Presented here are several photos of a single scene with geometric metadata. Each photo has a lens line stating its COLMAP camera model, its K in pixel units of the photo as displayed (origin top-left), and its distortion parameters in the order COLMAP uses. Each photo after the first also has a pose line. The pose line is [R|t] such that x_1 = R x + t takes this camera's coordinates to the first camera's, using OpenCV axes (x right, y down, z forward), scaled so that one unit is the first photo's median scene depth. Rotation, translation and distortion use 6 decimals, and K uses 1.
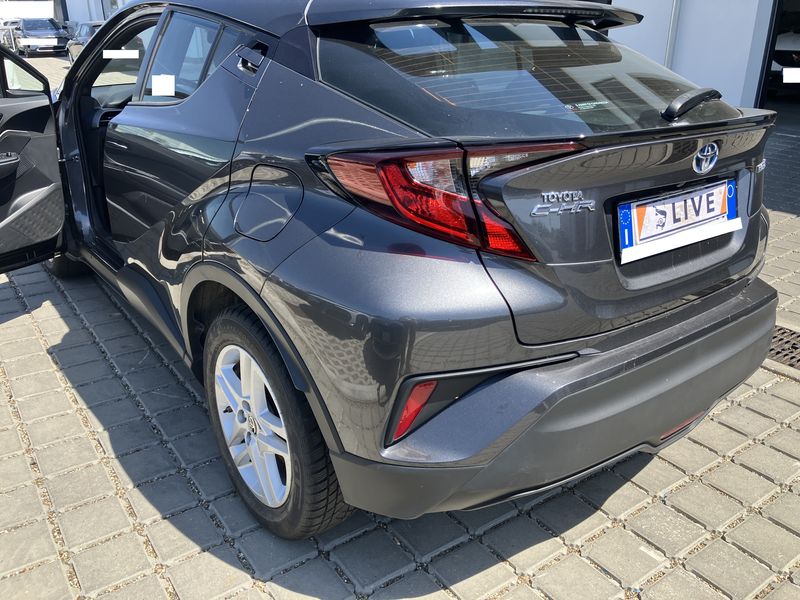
lens RADIAL K [[656.1, 0, 394.9], [0, 656.1, 303.4], [0, 0, 1]] dist [0.050591, -0.058285]
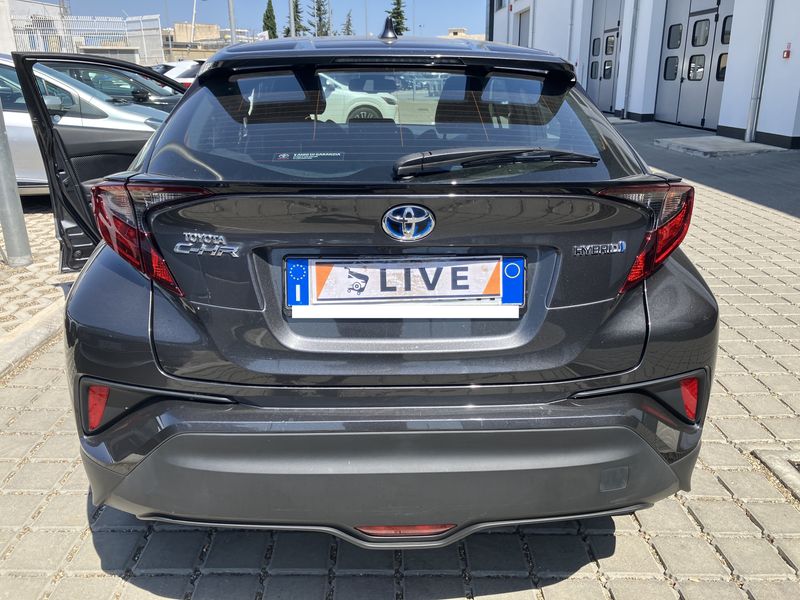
lens RADIAL K [[656.1, 0, 401.2], [0, 656.1, 305.8], [0, 0, 1]] dist [0.050591, -0.058285]
pose [[0.825594, 0.178592, -0.535256, 0.922834], [-0.211265, 0.977429, 0.000265, -0.107463], [0.523222, 0.112862, 0.844690, 0.263667]]
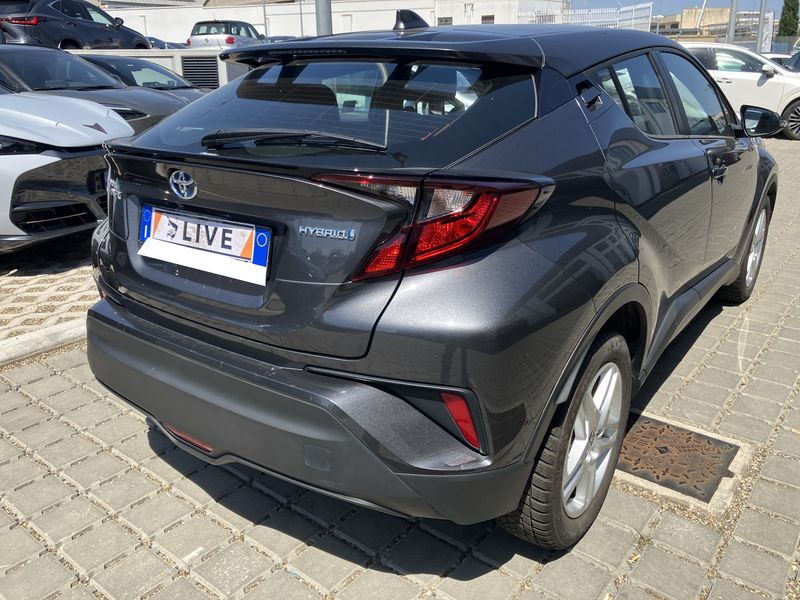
lens RADIAL K [[656.1, 0, 399.0], [0, 656.1, 293.9], [0, 0, 1]] dist [0.050591, -0.058285]
pose [[0.277510, 0.301891, -0.912058, 1.556510], [-0.356437, 0.913943, 0.194063, -0.380839], [0.892155, 0.271237, 0.361234, 0.946784]]
